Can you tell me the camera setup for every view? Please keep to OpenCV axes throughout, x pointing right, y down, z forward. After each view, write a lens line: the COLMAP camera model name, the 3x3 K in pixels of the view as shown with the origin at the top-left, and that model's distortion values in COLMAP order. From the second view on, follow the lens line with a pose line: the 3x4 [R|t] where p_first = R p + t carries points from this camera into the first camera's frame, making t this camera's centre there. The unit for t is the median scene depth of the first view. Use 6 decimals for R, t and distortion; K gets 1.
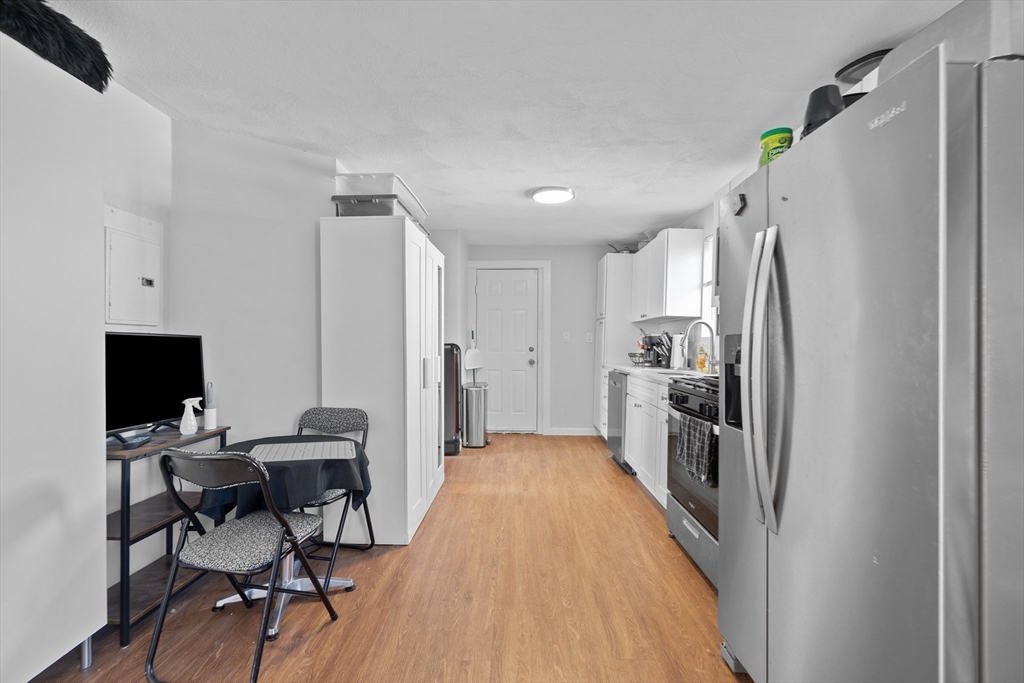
lens RADIAL K [[431.5, 0, 517.6], [0, 431.5, 343.9], [0, 0, 1]] dist [-0.001668, -0.000093]
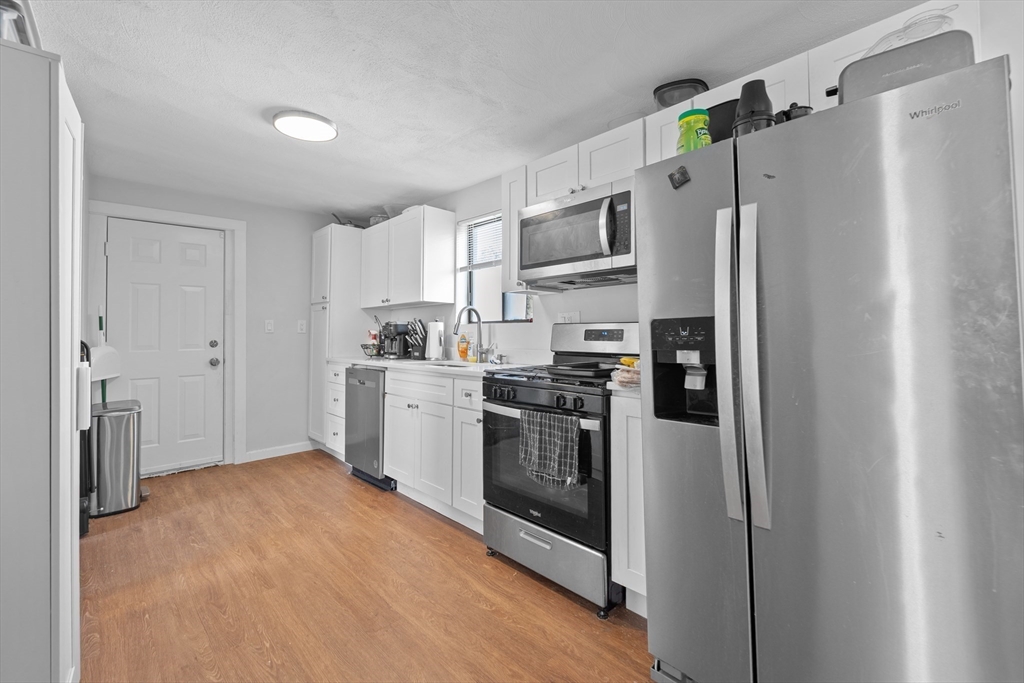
lens RADIAL K [[431.5, 0, 509.1], [0, 431.5, 319.7], [0, 0, 1]] dist [-0.001668, -0.000093]
pose [[0.719380, 0.004882, 0.694600, -0.151885], [0.017832, 0.999516, -0.025493, -0.000608], [-0.694388, 0.030725, 0.718945, 0.233045]]
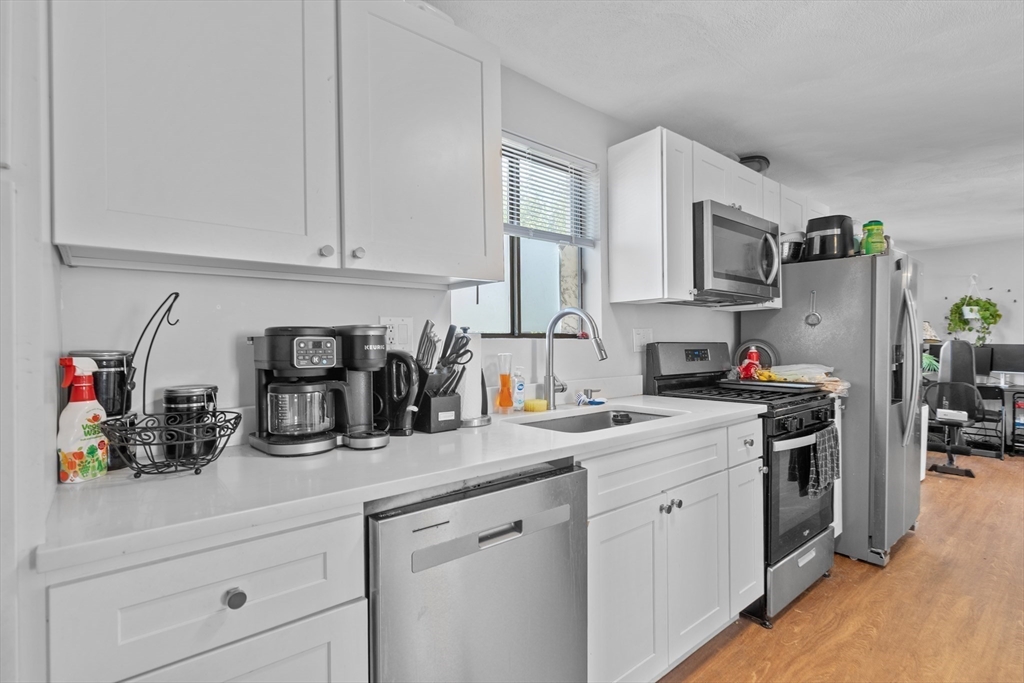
lens RADIAL K [[488.6, 0, 519.4], [0, 488.6, 332.8], [0, 0, 1]] dist [0.002432, -0.000023]
pose [[-0.647036, -0.011089, 0.762379, 0.008476], [-0.010874, 0.999927, 0.005315, -0.025515], [-0.762382, -0.004851, -0.647109, 1.274171]]
